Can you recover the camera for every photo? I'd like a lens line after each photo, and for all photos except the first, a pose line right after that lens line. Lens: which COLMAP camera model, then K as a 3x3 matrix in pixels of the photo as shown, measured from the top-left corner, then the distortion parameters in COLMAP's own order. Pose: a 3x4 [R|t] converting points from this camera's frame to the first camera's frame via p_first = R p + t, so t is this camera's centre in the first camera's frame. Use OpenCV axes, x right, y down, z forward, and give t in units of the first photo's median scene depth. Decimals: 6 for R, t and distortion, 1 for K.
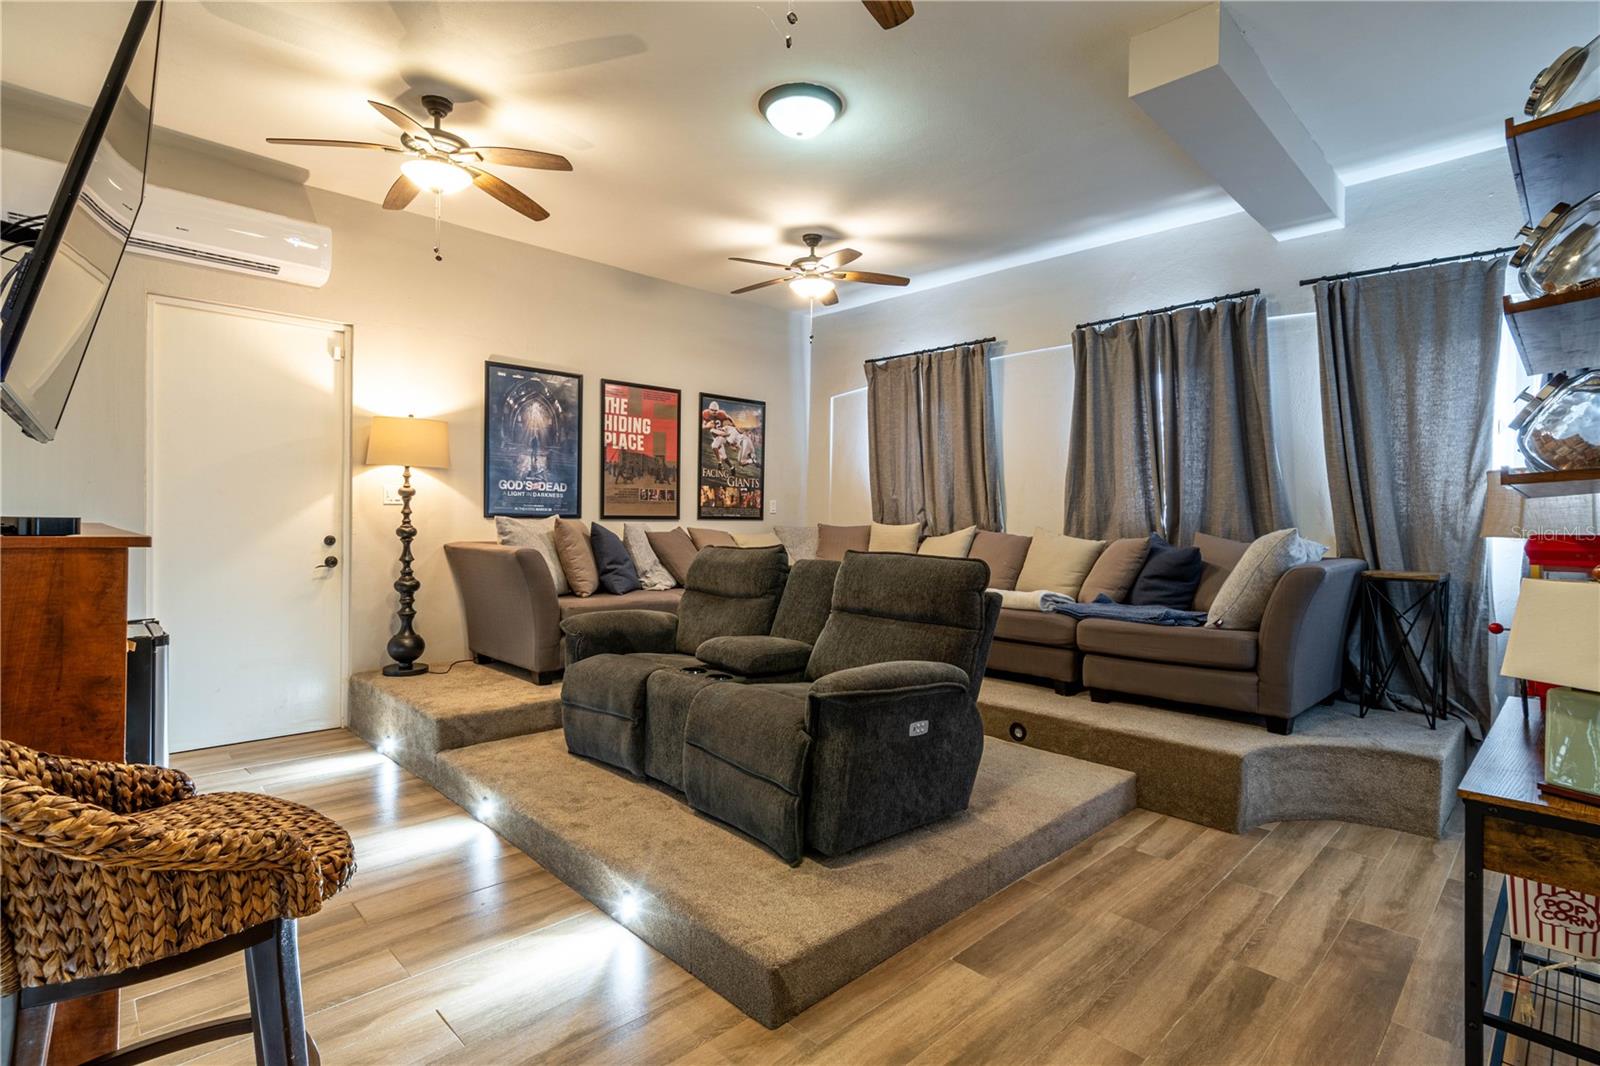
lens RADIAL K [[787.3, 0, 790.0], [0, 787.3, 525.8], [0, 0, 1]] dist [-0.003034, 0.000051]
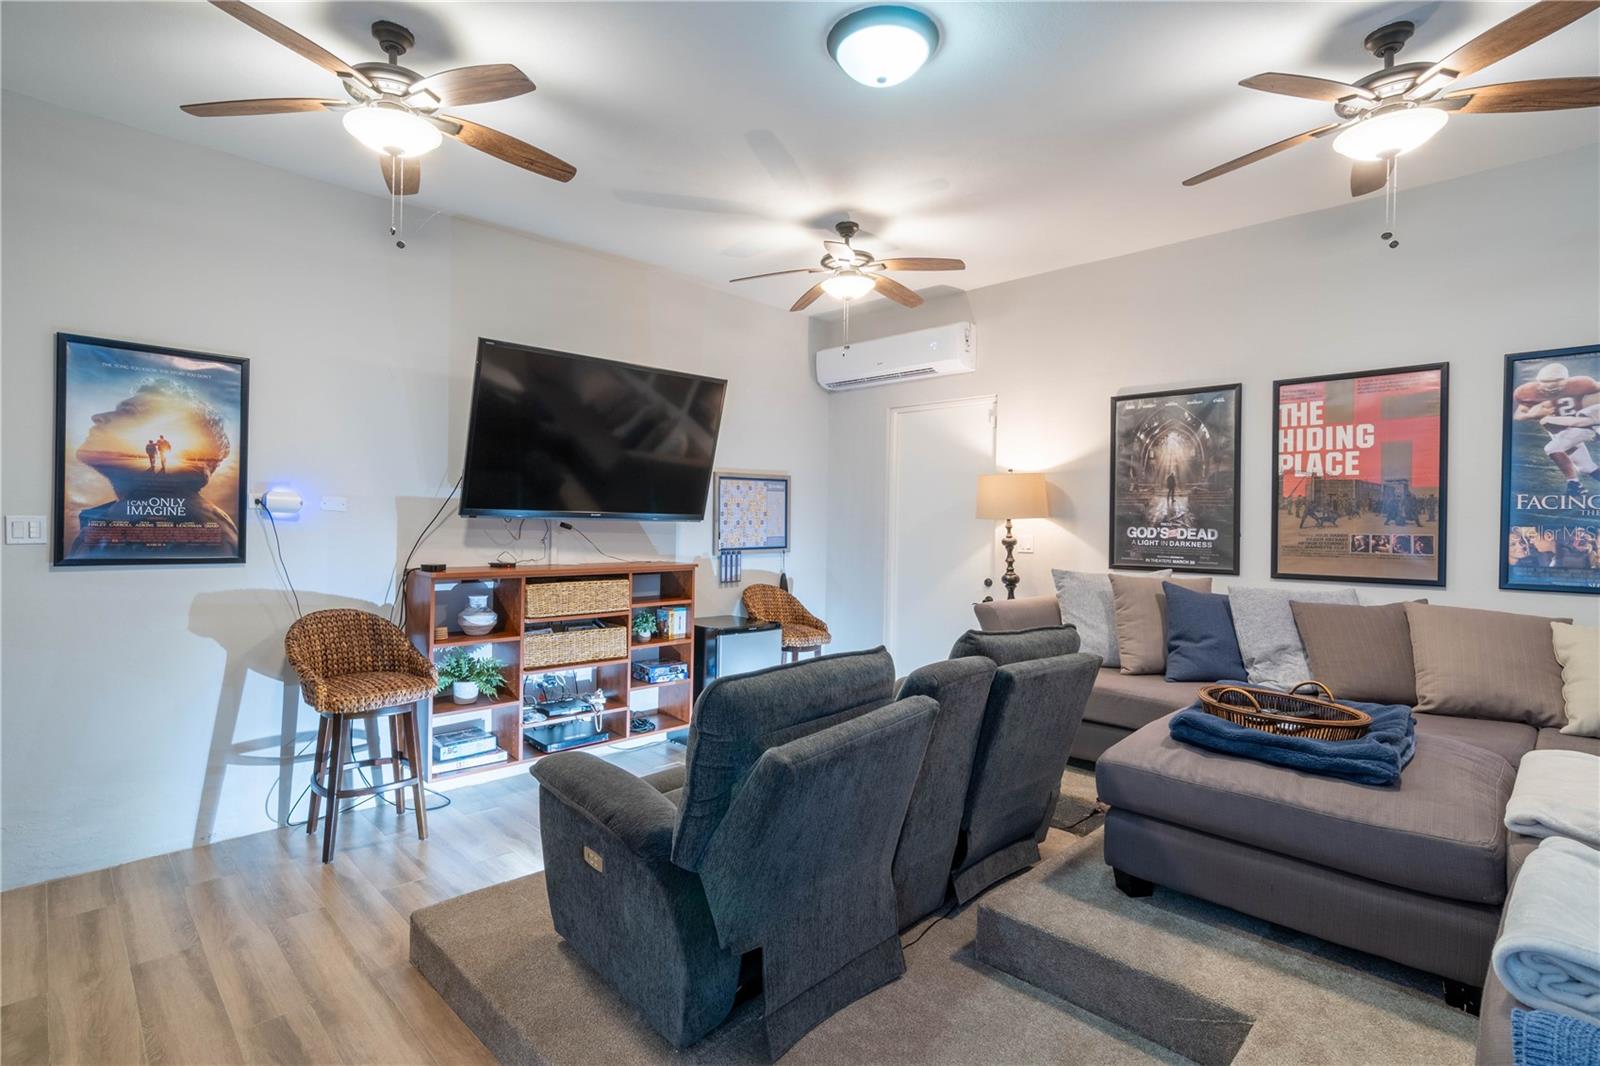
lens RADIAL K [[787.3, 0, 790.0], [0, 787.3, 525.8], [0, 0, 1]] dist [-0.003034, 0.000051]
pose [[0.007993, -0.002898, -0.999964, 0.461676], [-0.018975, 0.999815, -0.003049, -0.044732], [0.999788, 0.018999, 0.007937, 0.550359]]
